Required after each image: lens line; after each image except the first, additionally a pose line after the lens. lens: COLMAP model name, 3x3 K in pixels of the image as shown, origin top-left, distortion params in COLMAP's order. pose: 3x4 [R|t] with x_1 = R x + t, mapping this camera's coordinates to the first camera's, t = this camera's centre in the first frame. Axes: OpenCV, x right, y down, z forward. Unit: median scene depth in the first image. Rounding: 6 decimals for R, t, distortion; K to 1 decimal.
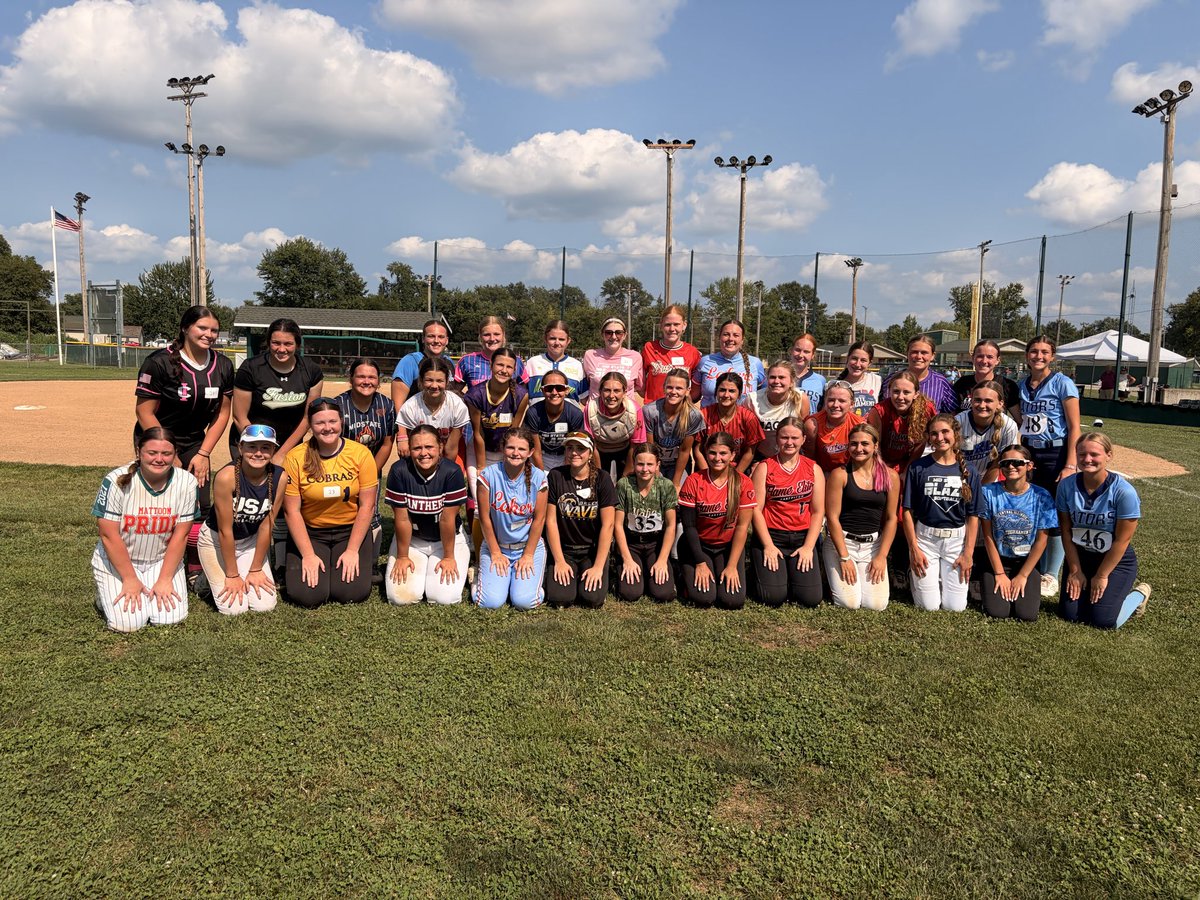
lens RADIAL K [[969.5, 0, 600.0], [0, 969.5, 450.0], [0, 0, 1]] dist [-0.044292, 0.007670]
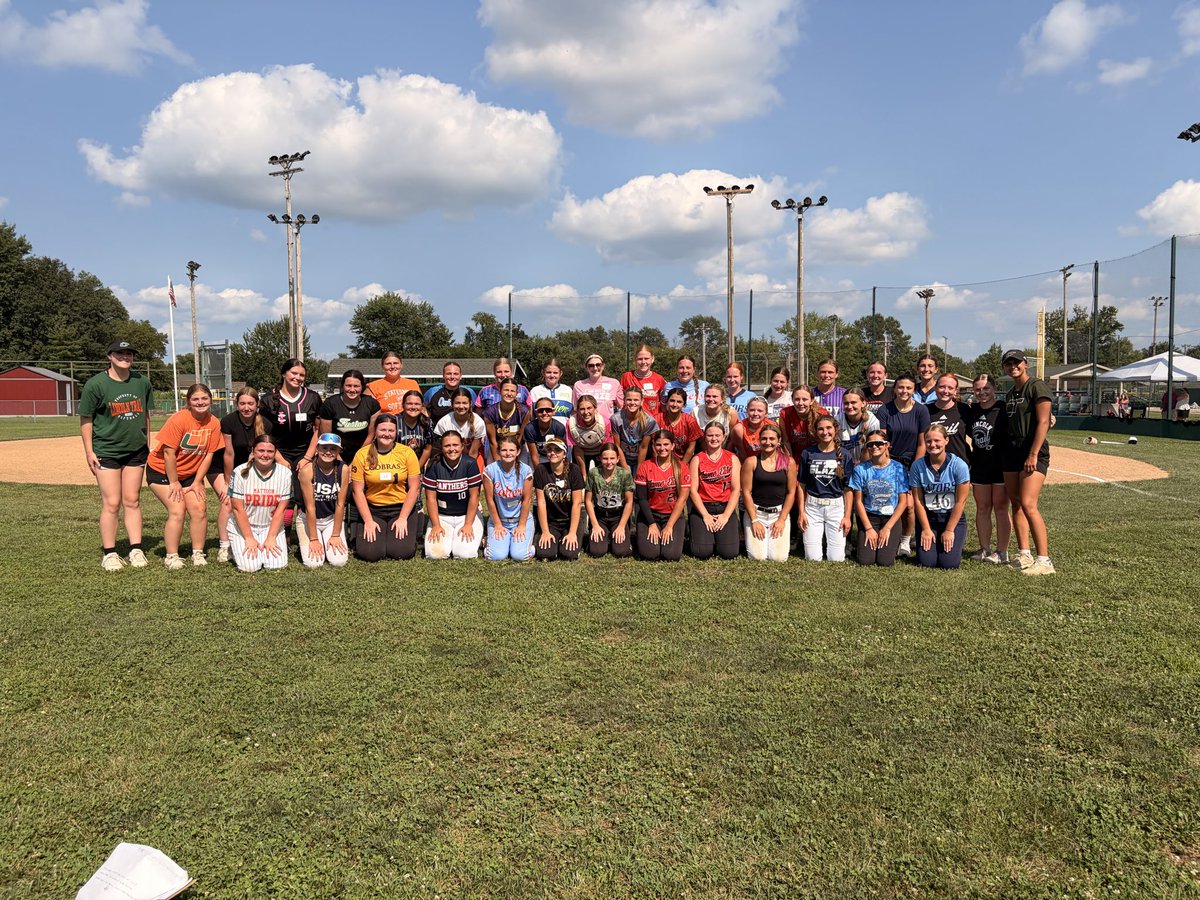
lens RADIAL K [[1075.4, 0, 600.0], [0, 1075.4, 450.0], [0, 0, 1]] dist [-0.069341, -0.022553]
pose [[0.992459, -0.028209, -0.119288, 0.065319], [0.021752, 0.998245, -0.055087, 0.026064], [0.120633, 0.052077, 0.991330, -0.156293]]
